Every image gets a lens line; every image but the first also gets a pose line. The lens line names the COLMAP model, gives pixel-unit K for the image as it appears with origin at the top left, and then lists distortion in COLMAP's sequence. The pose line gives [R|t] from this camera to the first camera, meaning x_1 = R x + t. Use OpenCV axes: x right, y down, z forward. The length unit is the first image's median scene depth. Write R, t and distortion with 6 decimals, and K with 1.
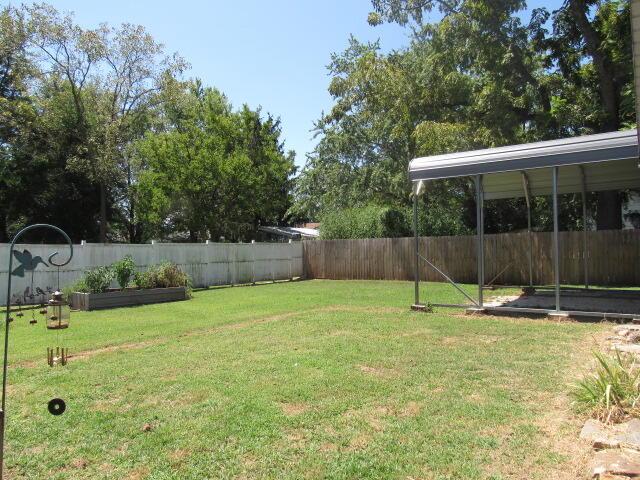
lens RADIAL K [[458.6, 0, 320.0], [0, 458.6, 240.5], [0, 0, 1]] dist [-0.028400, 0.004505]
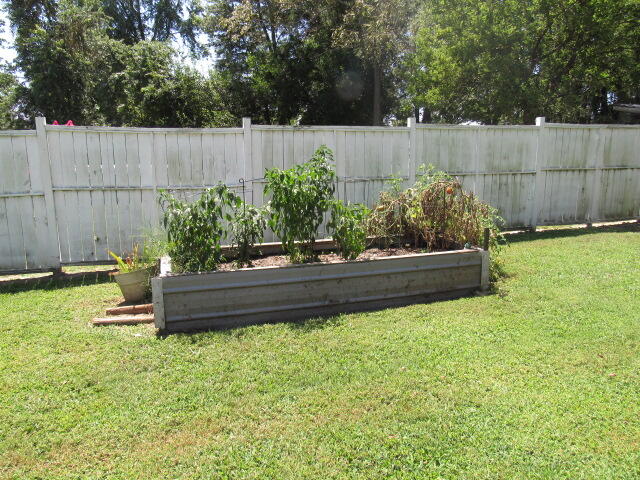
lens RADIAL K [[458.6, 0, 319.7], [0, 458.6, 241.7], [0, 0, 1]] dist [-0.028400, 0.004505]
pose [[0.816648, 0.101562, -0.568130, -0.162775], [0.021313, 0.978416, 0.205543, 0.020920], [0.576743, -0.179965, 0.796857, 0.534160]]
